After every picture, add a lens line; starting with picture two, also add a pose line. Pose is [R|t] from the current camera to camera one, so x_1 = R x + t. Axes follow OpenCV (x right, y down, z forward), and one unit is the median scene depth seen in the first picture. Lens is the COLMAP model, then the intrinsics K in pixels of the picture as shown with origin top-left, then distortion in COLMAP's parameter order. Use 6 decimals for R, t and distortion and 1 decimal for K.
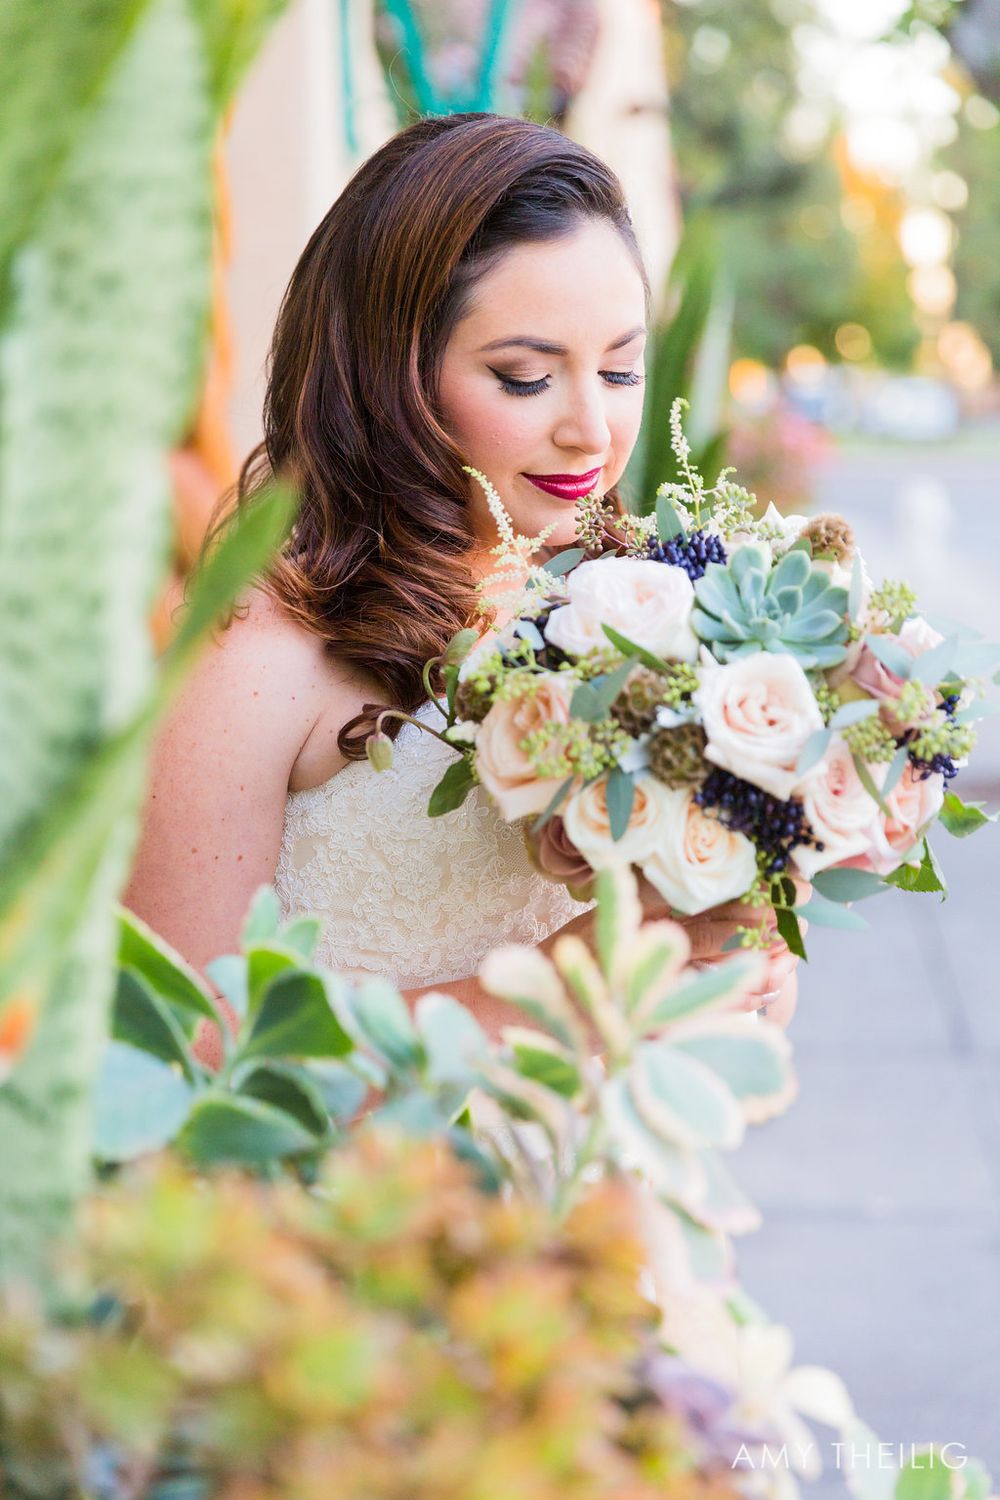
lens RADIAL K [[3112.5, 0, 500.1], [0, 3112.5, 745.7], [0, 0, 1]] dist [-0.032063, 0.000000]
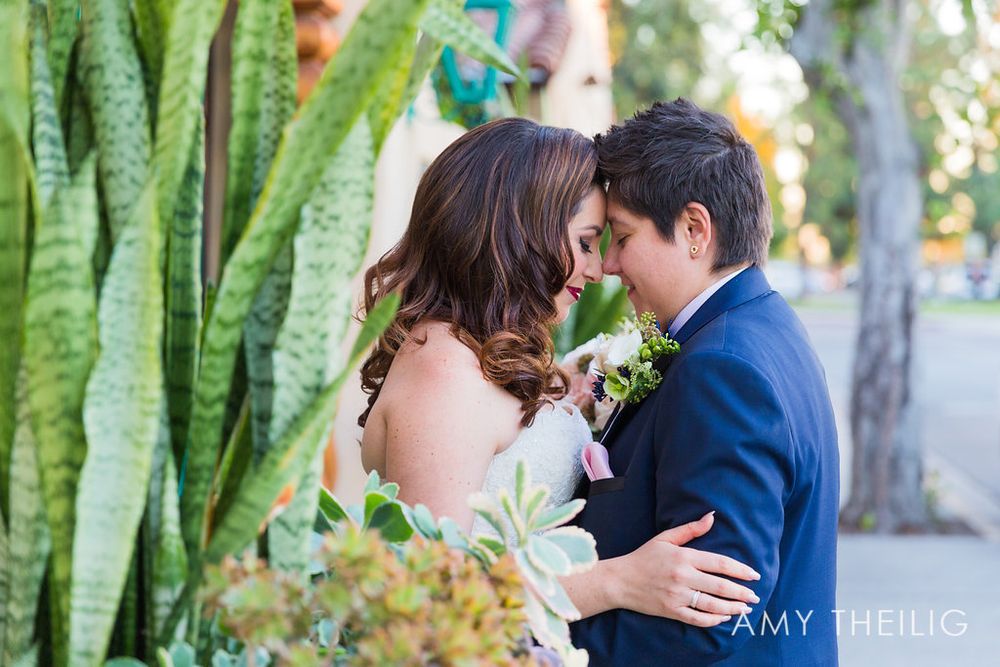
lens RADIAL K [[2075.0, 0, 499.2], [0, 2075.0, 334.5], [0, 0, 1]] dist [-0.032063, 0.000000]
pose [[0.999539, 0.030355, -0.000194, 0.016633], [-0.030282, 0.996652, -0.075952, 0.066527], [-0.002112, 0.075922, 0.997111, -0.619320]]
